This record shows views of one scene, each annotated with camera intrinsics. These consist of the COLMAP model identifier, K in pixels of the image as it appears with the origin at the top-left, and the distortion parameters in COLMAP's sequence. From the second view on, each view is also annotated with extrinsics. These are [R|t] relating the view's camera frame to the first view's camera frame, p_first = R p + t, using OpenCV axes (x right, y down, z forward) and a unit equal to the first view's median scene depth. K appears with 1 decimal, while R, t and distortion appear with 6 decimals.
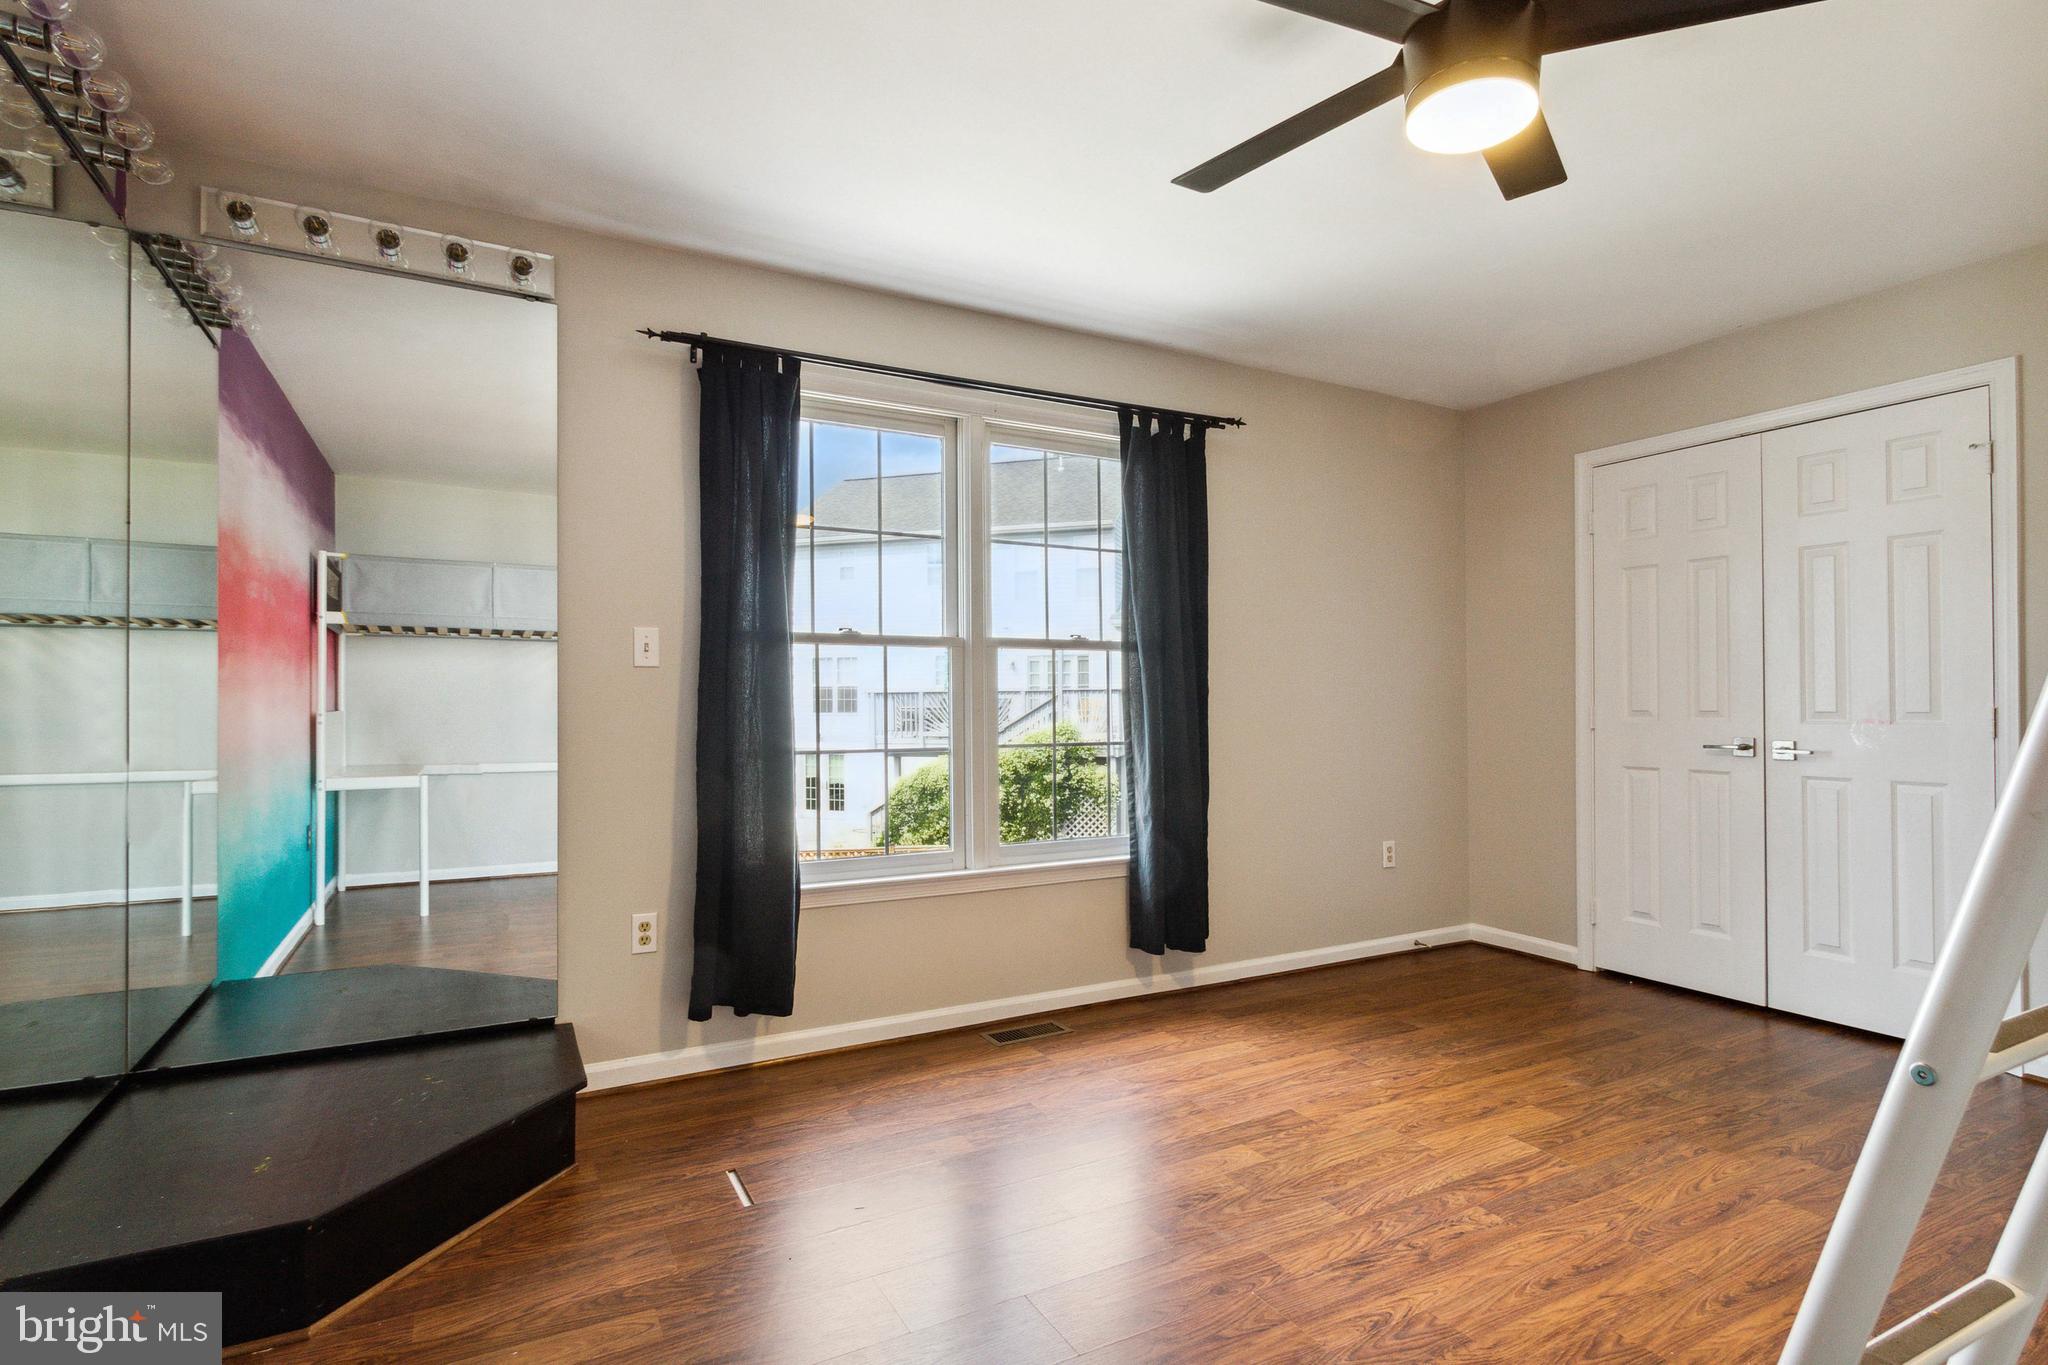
lens RADIAL K [[991.1, 0, 1023.1], [0, 991.1, 716.6], [0, 0, 1]] dist [-0.021020, -0.000183]
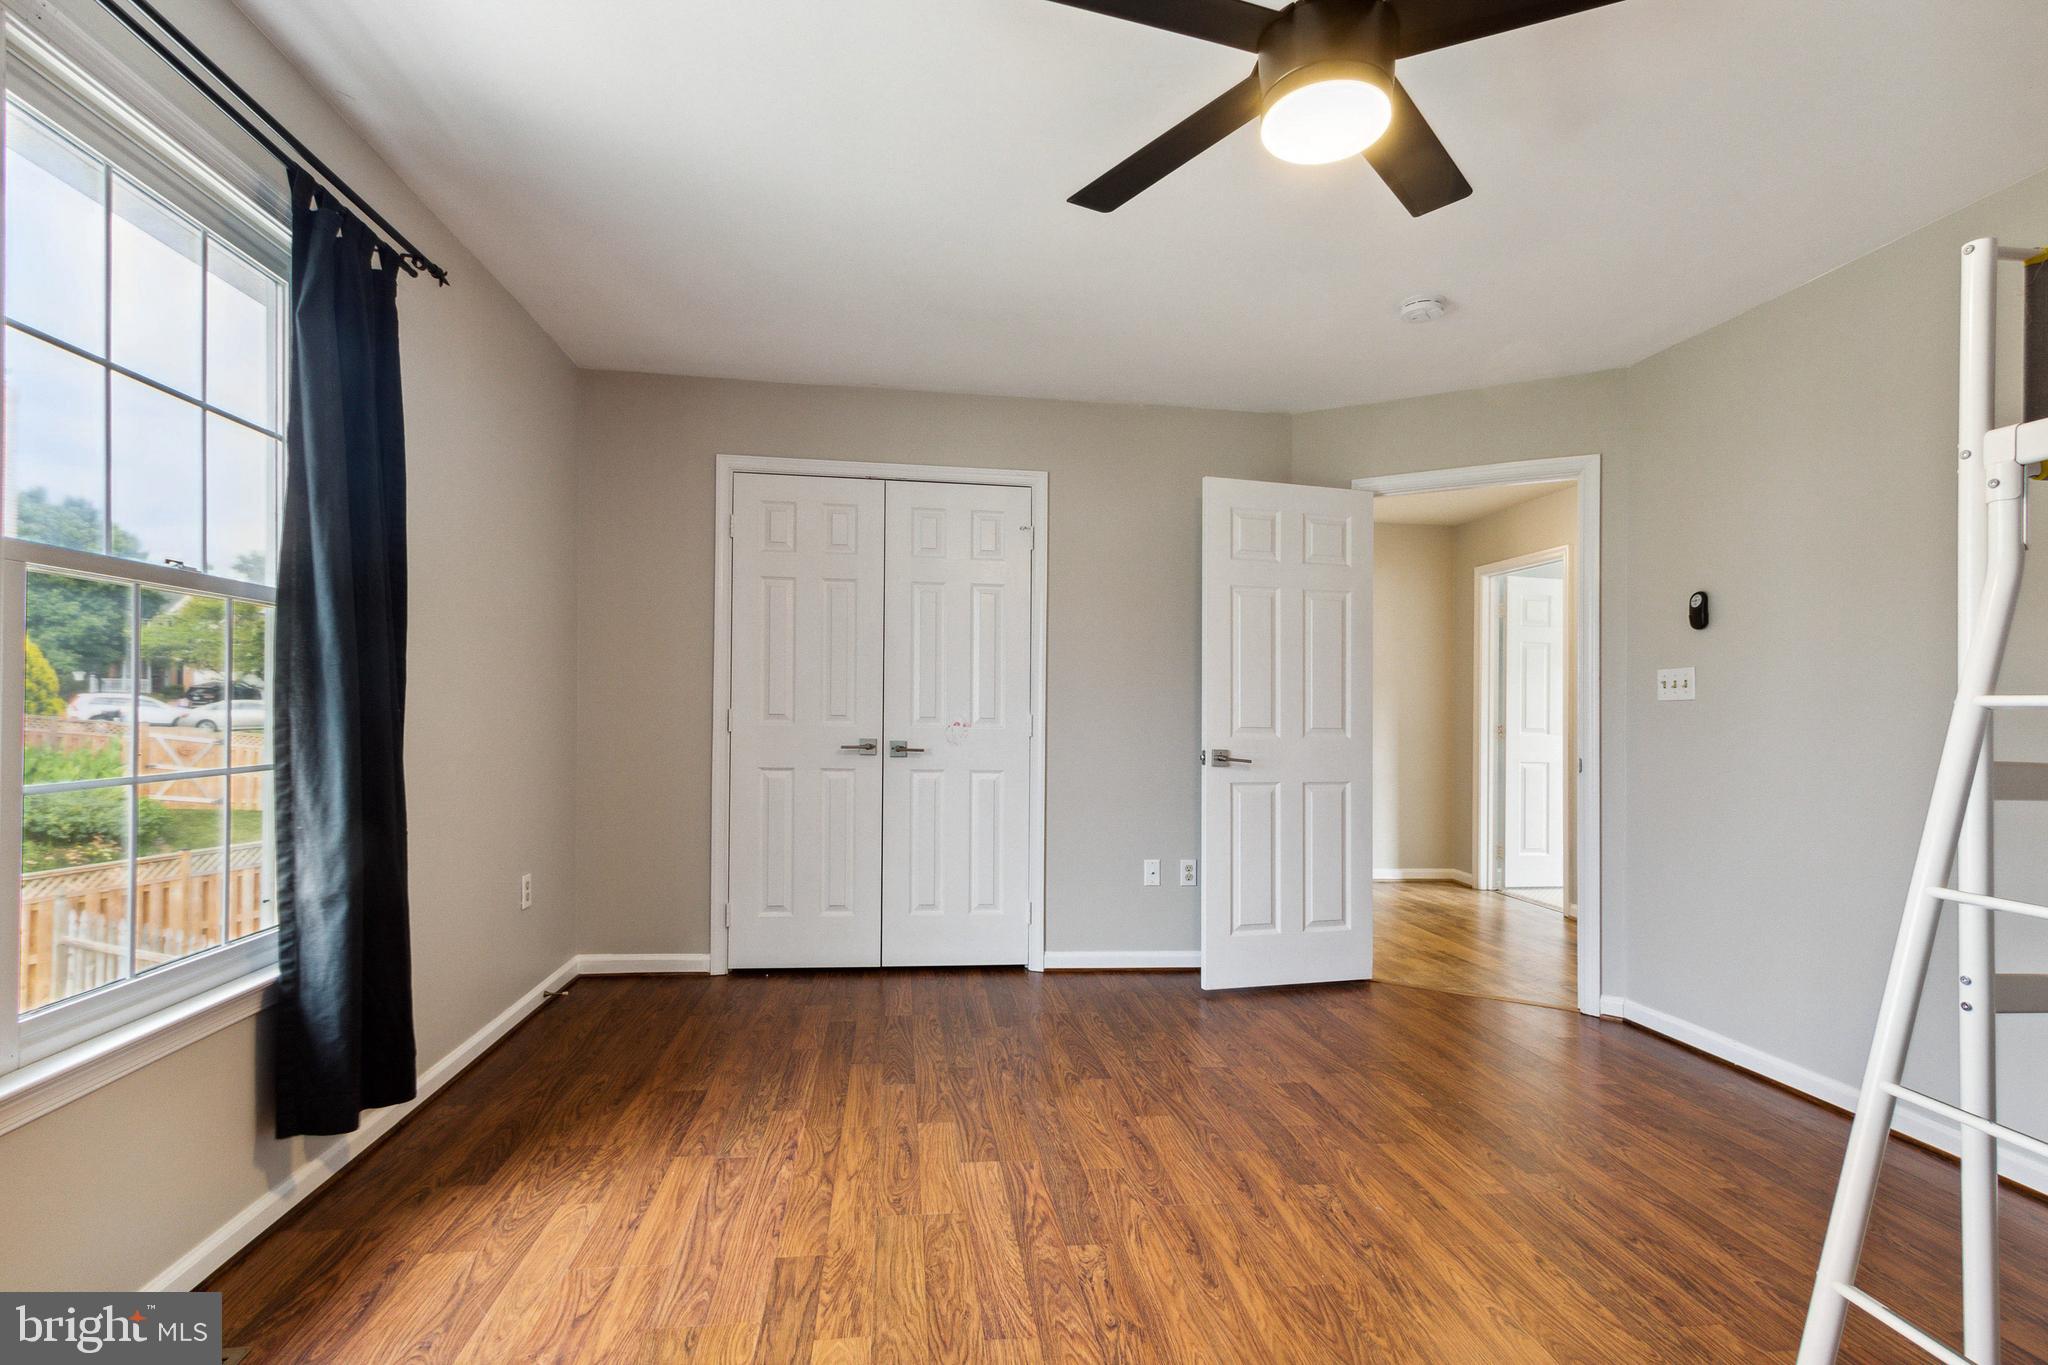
lens RADIAL K [[944.0, 0, 1019.0], [0, 944.0, 710.9], [0, 0, 1]] dist [0.008284, 0.000099]
pose [[0.360276, 0.008751, 0.932805, -0.272554], [-0.007498, 0.999951, -0.006485, -0.006230], [-0.932816, -0.004657, 0.360324, 0.481690]]
